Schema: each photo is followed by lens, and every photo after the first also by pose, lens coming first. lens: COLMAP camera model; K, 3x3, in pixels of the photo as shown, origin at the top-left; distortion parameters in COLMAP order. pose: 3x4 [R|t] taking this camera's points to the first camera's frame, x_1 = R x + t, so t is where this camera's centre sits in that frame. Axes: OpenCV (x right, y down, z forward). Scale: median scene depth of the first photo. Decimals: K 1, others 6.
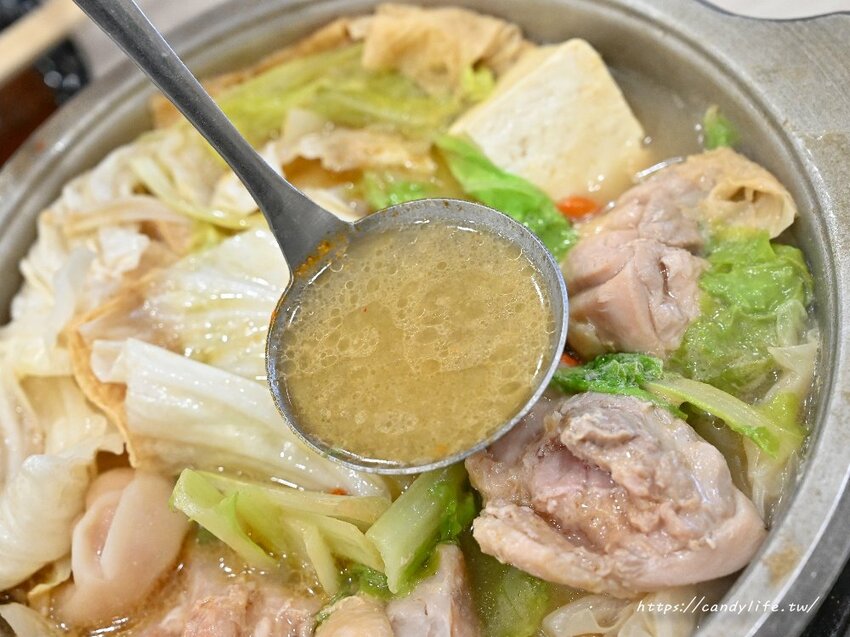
lens RADIAL K [[1717.4, 0, 425.0], [0, 1717.4, 318.5], [0, 0, 1]] dist [-0.022911, 1.809816]
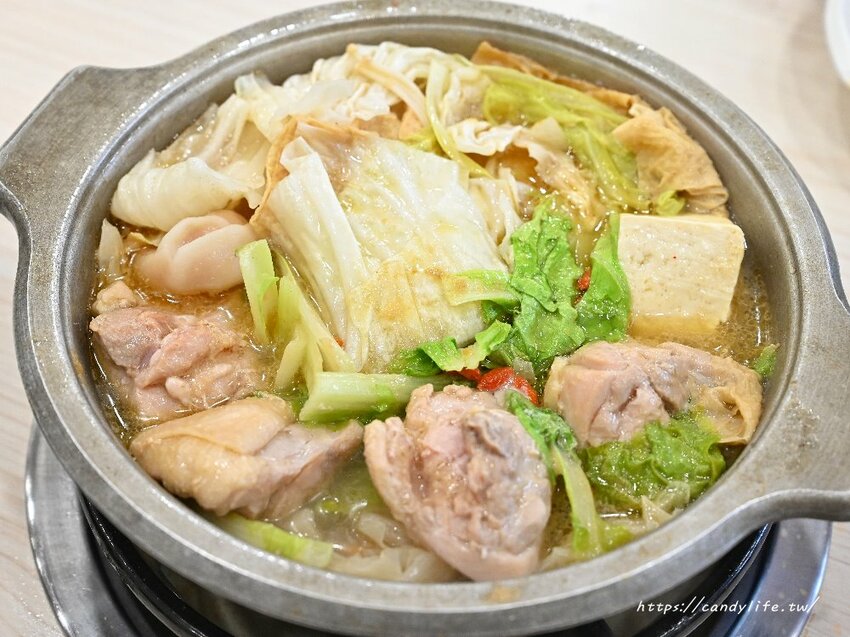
lens RADIAL K [[1717.4, 0, 425.0], [0, 1717.4, 318.5], [0, 0, 1]] dist [-0.022911, 1.809816]
pose [[0.688030, 0.699200, -0.194251, 0.233876], [-0.700401, 0.709867, 0.074351, -0.054240], [0.189879, 0.084898, 0.978130, -0.260012]]
